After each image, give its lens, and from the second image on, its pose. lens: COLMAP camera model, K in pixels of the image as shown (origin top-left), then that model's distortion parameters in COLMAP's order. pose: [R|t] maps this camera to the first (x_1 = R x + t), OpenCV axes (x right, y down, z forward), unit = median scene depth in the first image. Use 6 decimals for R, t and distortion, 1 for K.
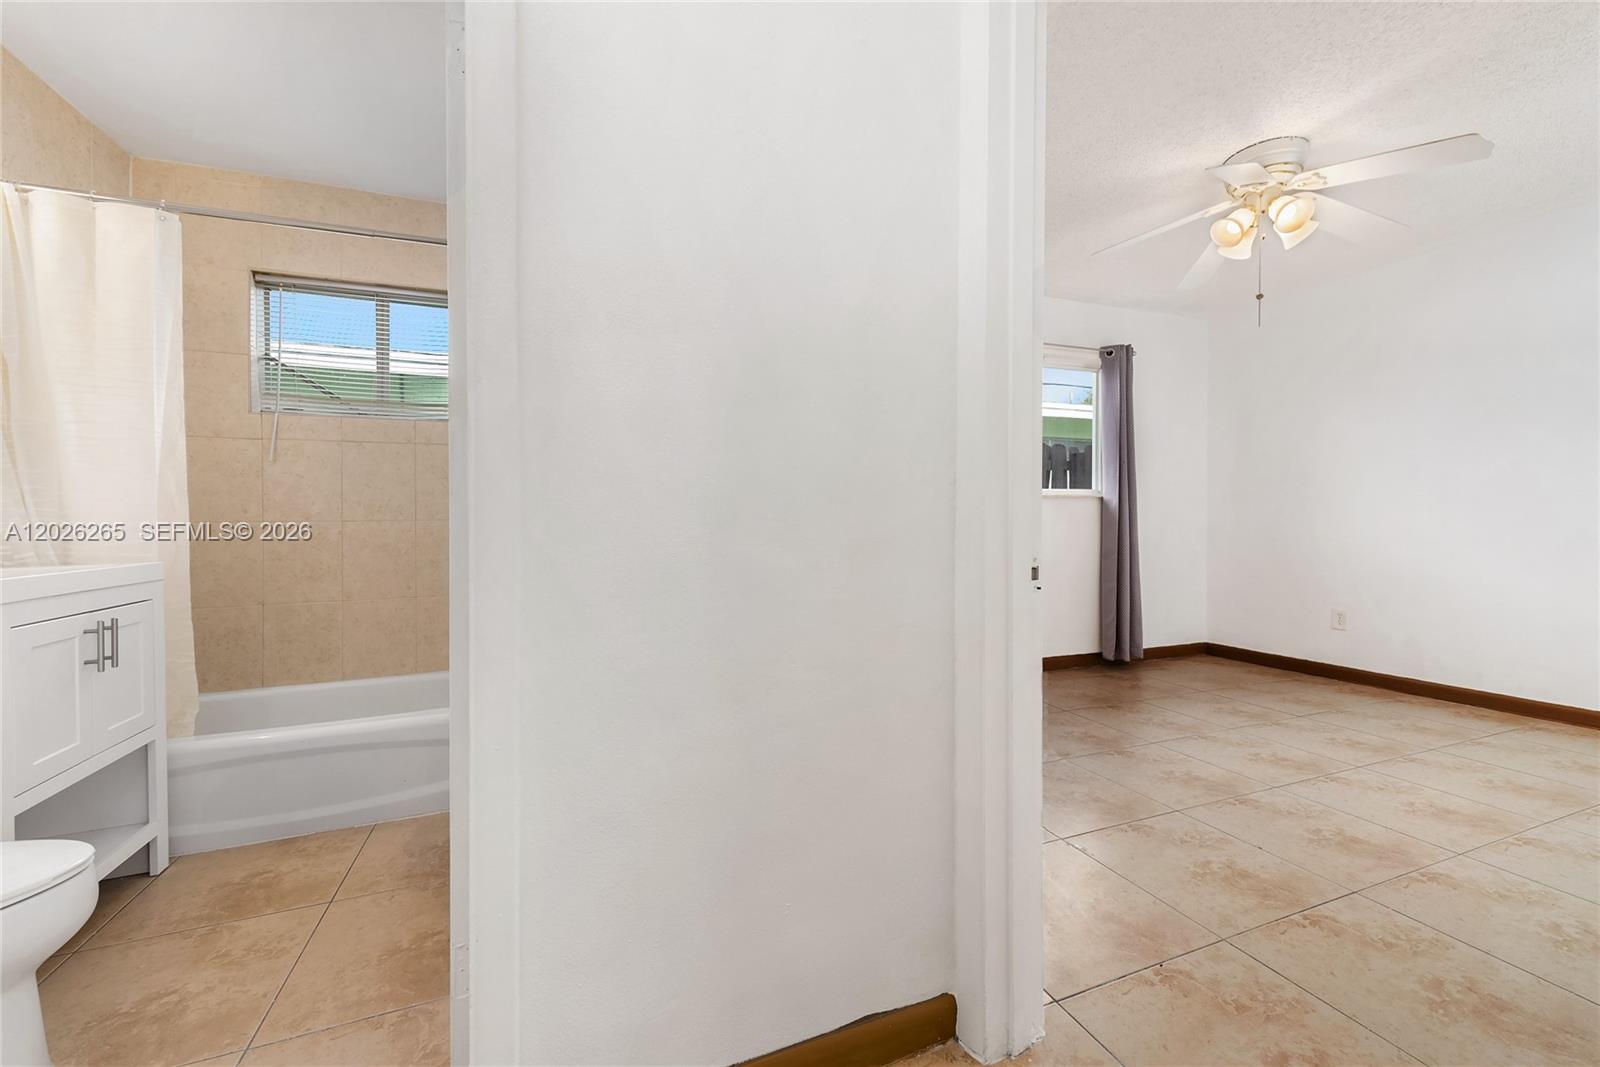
lens RADIAL K [[628.5, 0, 806.4], [0, 628.5, 511.3], [0, 0, 1]] dist [0.003795, -0.000309]
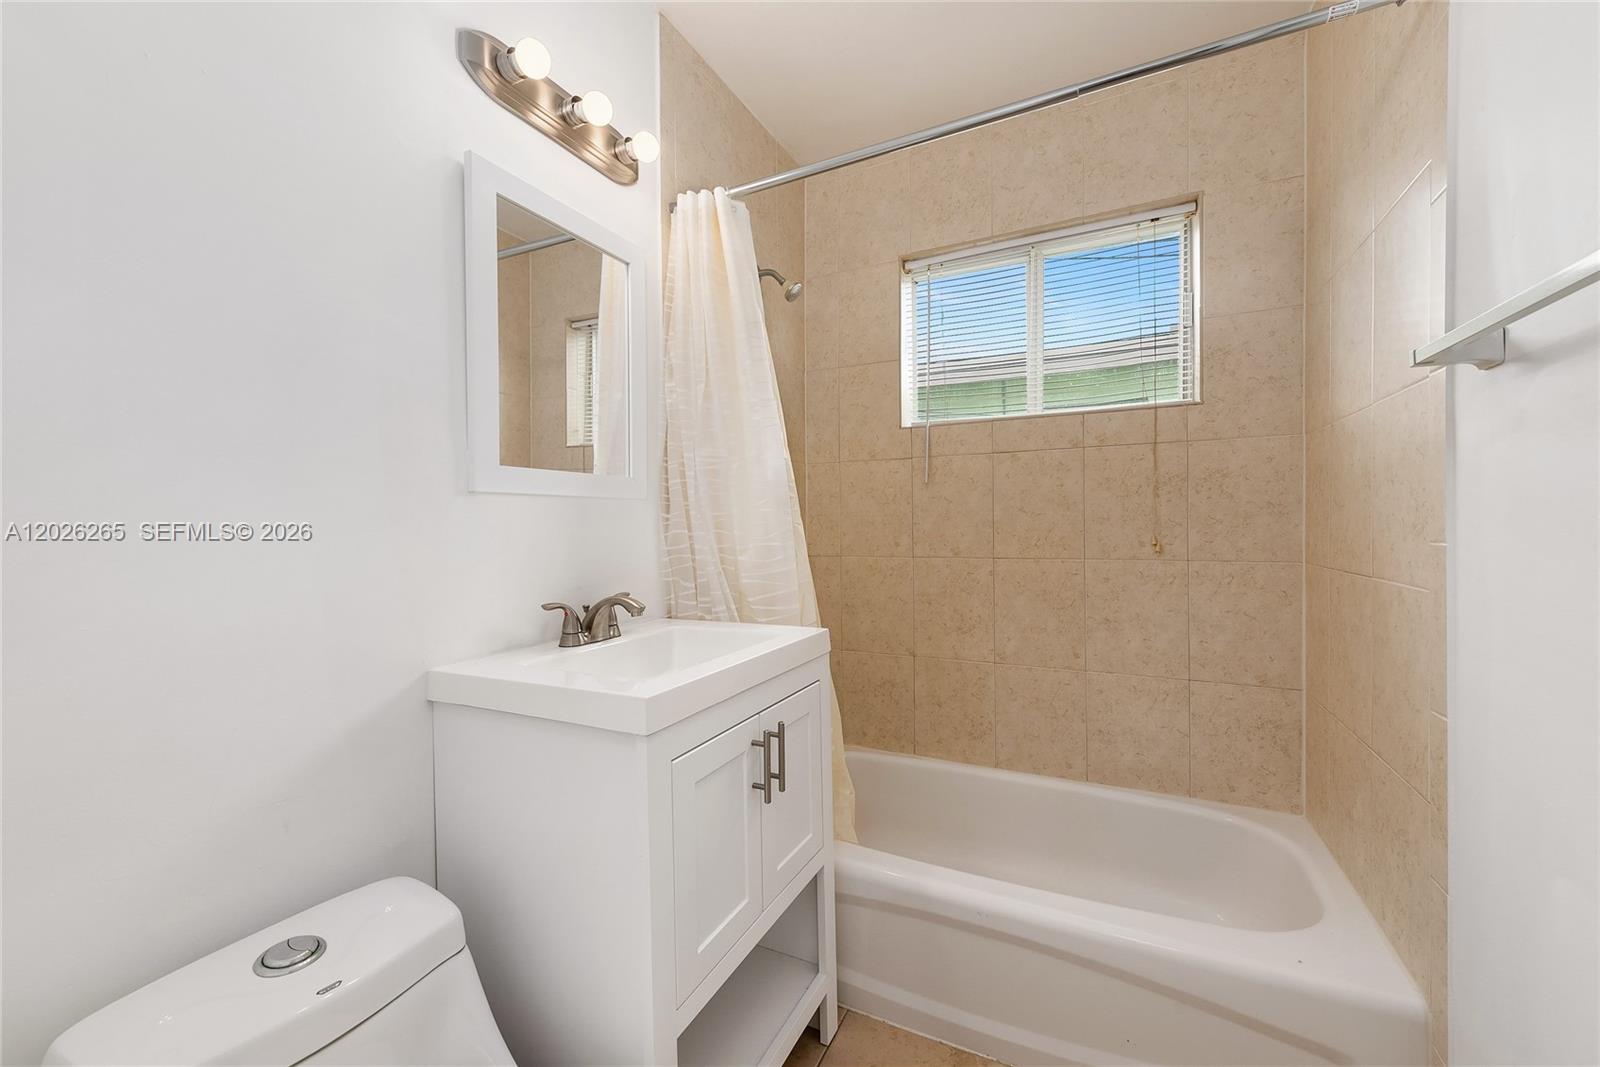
lens RADIAL K [[628.5, 0, 803.4], [0, 628.5, 532.1], [0, 0, 1]] dist [0.003795, -0.000309]
pose [[0.666008, 0.010075, -0.745876, -0.482118], [0.008269, 0.999748, 0.020889, -0.050290], [0.745898, -0.020080, 0.665757, 0.480183]]
